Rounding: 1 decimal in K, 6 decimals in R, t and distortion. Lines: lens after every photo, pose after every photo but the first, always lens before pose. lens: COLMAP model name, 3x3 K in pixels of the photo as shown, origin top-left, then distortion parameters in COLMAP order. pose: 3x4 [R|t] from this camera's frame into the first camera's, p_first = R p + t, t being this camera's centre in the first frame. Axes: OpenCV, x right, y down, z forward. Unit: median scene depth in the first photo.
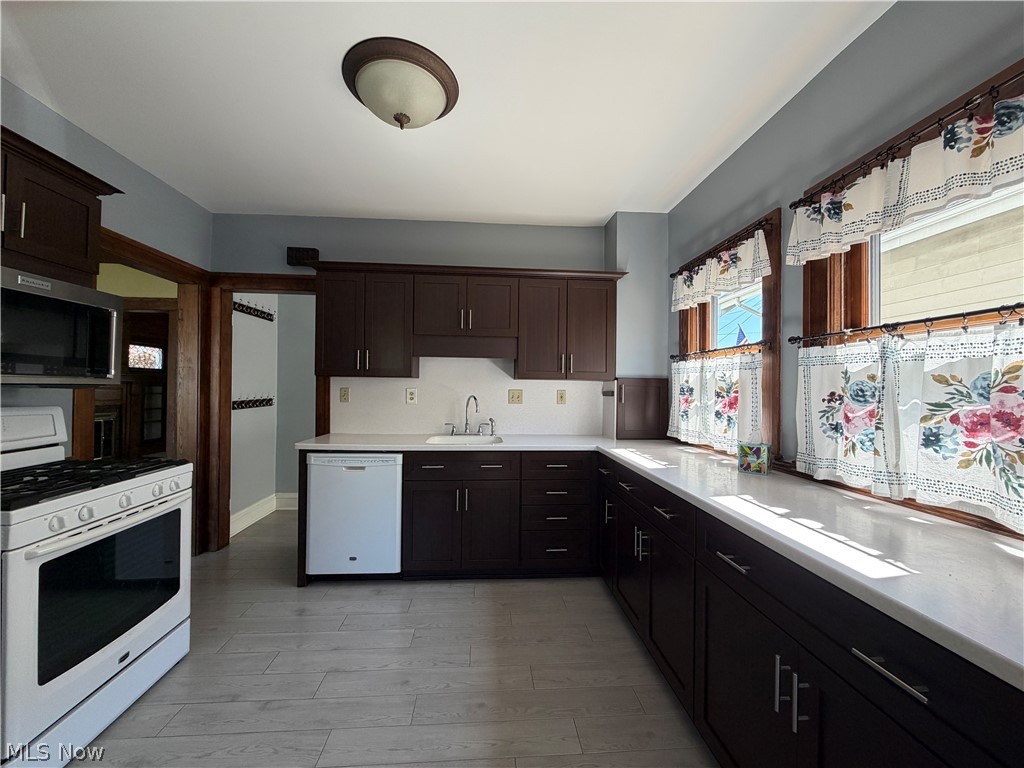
lens RADIAL K [[406.3, 0, 508.8], [0, 406.3, 385.4], [0, 0, 1]] dist [0.002655, 0.000366]
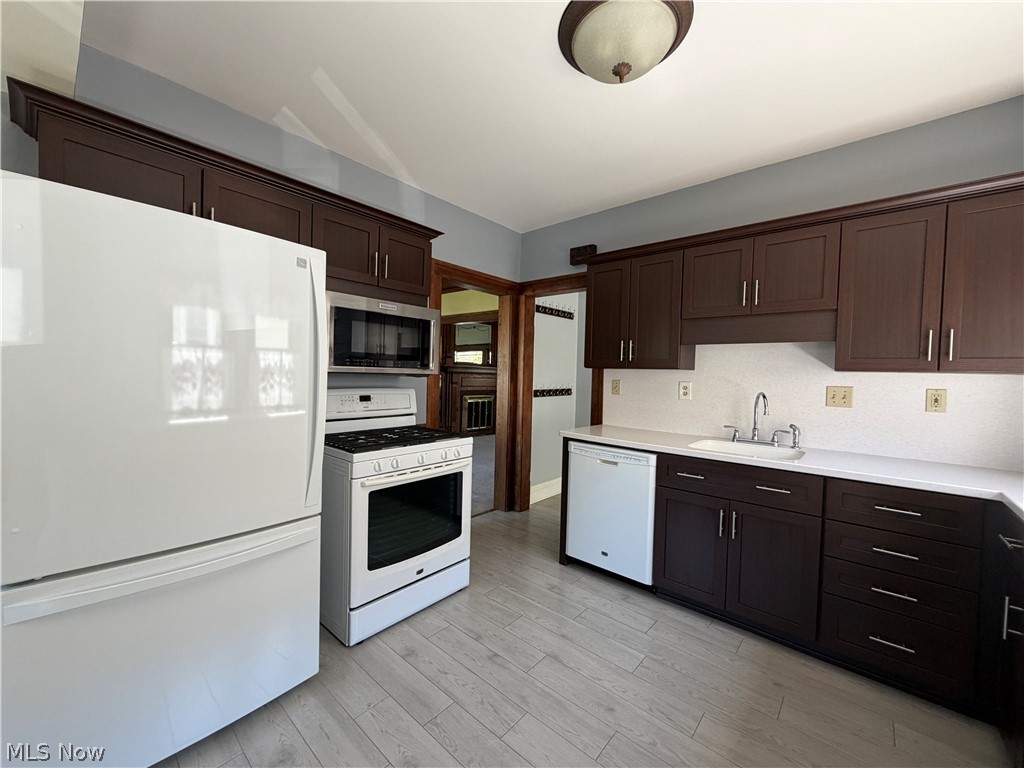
lens RADIAL K [[406.3, 0, 508.8], [0, 406.3, 385.4], [0, 0, 1]] dist [0.002655, 0.000366]
pose [[0.707784, 0.025054, -0.705984, 0.132505], [-0.013215, 0.999666, 0.022227, 0.000866], [0.706305, -0.006402, 0.707879, 0.140733]]
